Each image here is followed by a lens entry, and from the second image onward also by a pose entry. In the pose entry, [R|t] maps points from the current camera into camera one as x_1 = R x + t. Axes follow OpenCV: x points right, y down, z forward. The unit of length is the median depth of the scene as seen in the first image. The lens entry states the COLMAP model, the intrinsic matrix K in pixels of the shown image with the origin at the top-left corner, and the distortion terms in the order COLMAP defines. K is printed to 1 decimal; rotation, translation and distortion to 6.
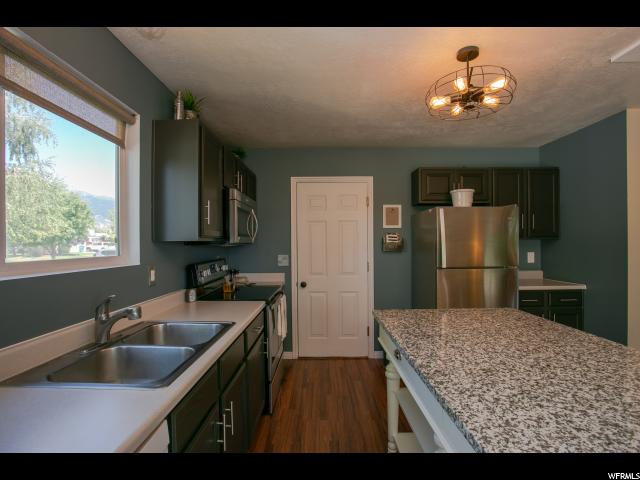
lens RADIAL K [[329.2, 0, 316.0], [0, 329.2, 239.8], [0, 0, 1]] dist [0.002437, 0.001194]
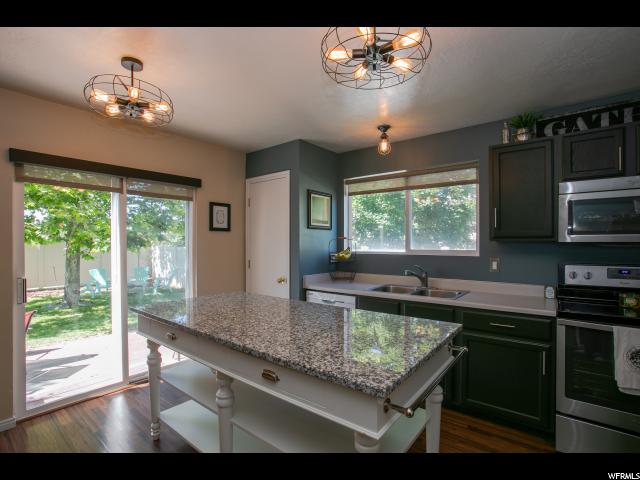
lens RADIAL K [[329.2, 0, 316.0], [0, 329.2, 239.8], [0, 0, 1]] dist [0.002437, 0.001194]
pose [[-0.626641, -0.011843, -0.779218, 0.665430], [0.005722, 0.999788, -0.019797, 0.013763], [0.779287, -0.016865, -0.626440, 0.795520]]
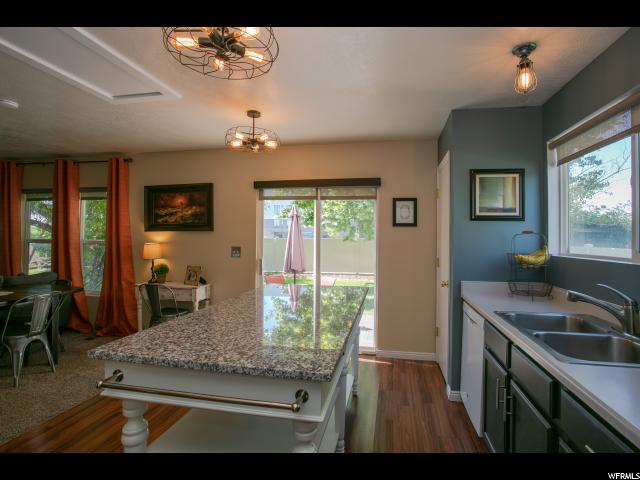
lens RADIAL K [[329.2, 0, 316.0], [0, 329.2, 239.8], [0, 0, 1]] dist [0.002437, 0.001194]
pose [[-0.976784, -0.023324, 0.212955, 0.054838], [-0.024547, 0.999694, -0.003100, 0.016110], [-0.212818, -0.008255, -0.977057, 0.986908]]
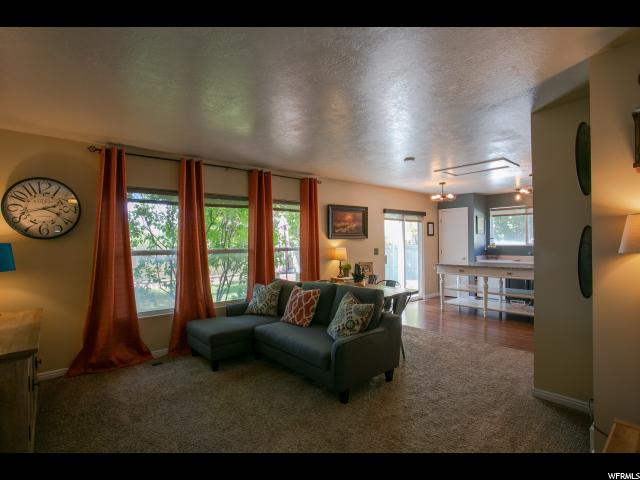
lens RADIAL K [[335.3, 0, 330.5], [0, 335.3, 240.7], [0, 0, 1]] dist [-0.003104, -0.000435]
pose [[-0.736475, -0.006790, -0.676430, 2.147828], [0.013718, 0.999594, -0.024970, 0.045850], [0.676325, -0.027669, -0.736083, 1.121944]]
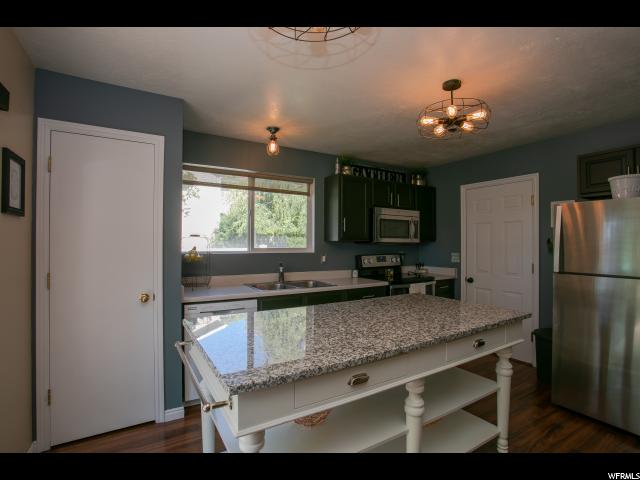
lens RADIAL K [[335.3, 0, 330.5], [0, 335.3, 240.7], [0, 0, 1]] dist [-0.003104, -0.000435]
pose [[0.544970, 0.002084, -0.838453, 0.722832], [0.000527, 0.999996, 0.002828, -0.001599], [0.838455, -0.001983, 0.544967, -0.022426]]
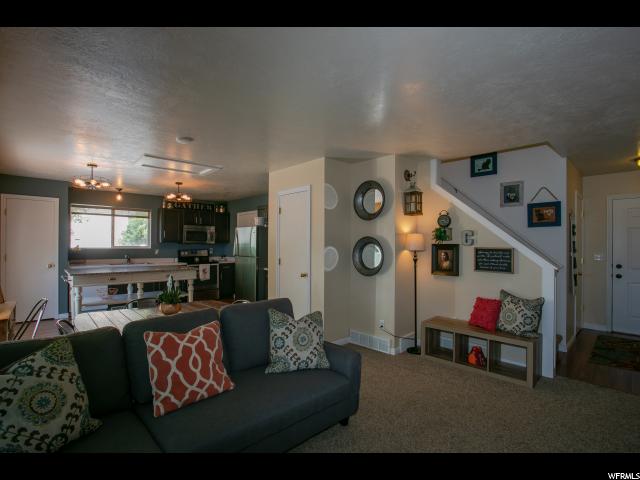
lens RADIAL K [[329.2, 0, 316.0], [0, 329.2, 239.8], [0, 0, 1]] dist [0.002437, 0.001194]
pose [[0.679578, -0.001031, -0.733602, 2.091032], [-0.000561, 0.999998, -0.001925, -0.011189], [0.733603, 0.001720, 0.679576, -0.117914]]
